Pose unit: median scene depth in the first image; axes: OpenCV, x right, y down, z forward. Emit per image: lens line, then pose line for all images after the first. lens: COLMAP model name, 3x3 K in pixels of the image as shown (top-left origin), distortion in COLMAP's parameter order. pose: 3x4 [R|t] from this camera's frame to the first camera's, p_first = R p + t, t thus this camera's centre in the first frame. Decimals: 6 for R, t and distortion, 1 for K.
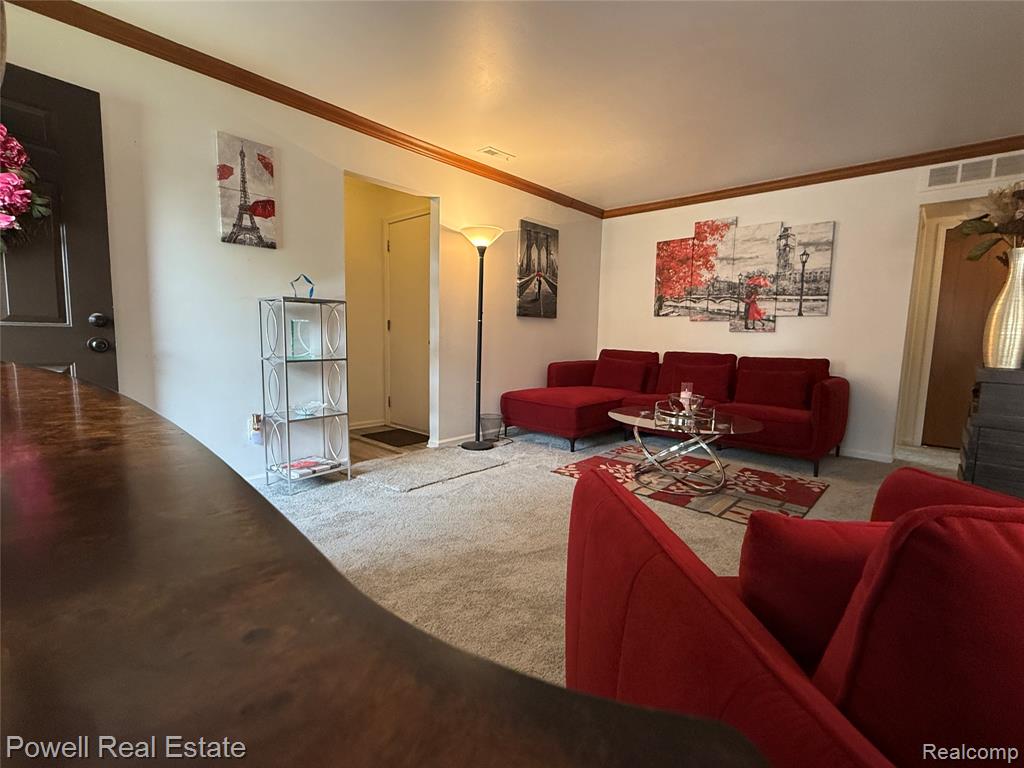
lens RADIAL K [[468.7, 0, 508.3], [0, 468.7, 384.2], [0, 0, 1]] dist [-0.004890, -0.000293]
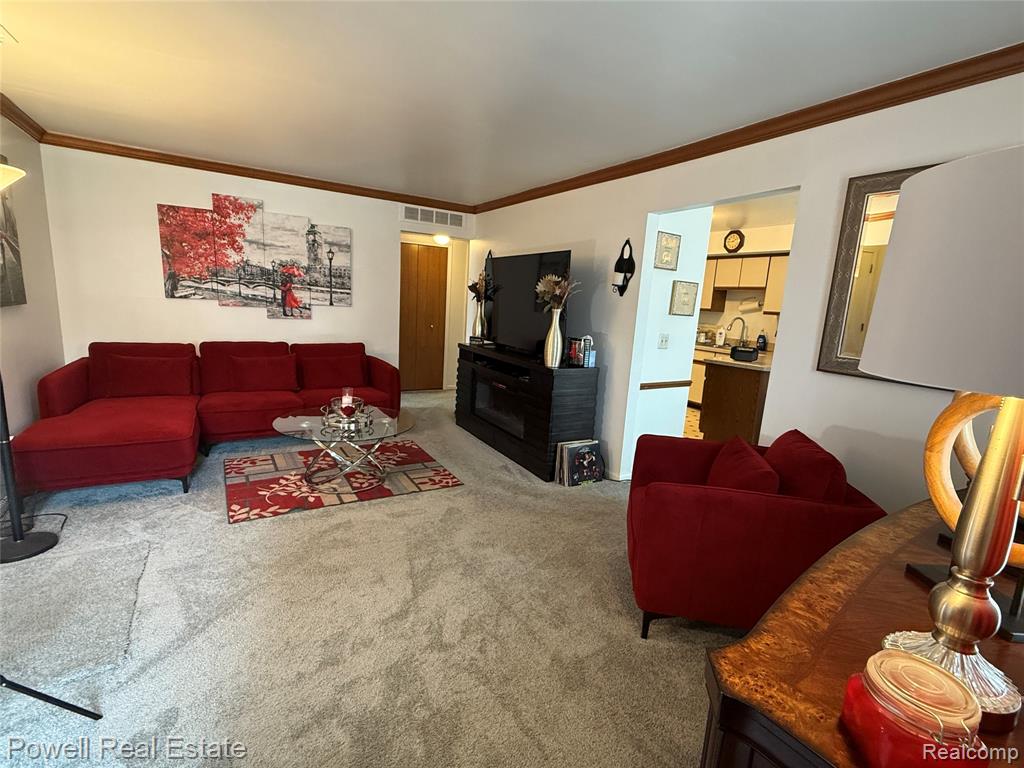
lens RADIAL K [[468.7, 0, 508.1], [0, 468.7, 383.4], [0, 0, 1]] dist [-0.004890, -0.000293]
pose [[0.276115, -0.176959, 0.944694, -0.369887], [0.050999, 0.984217, 0.169456, -0.122720], [-0.959771, 0.001389, 0.280782, 0.234296]]
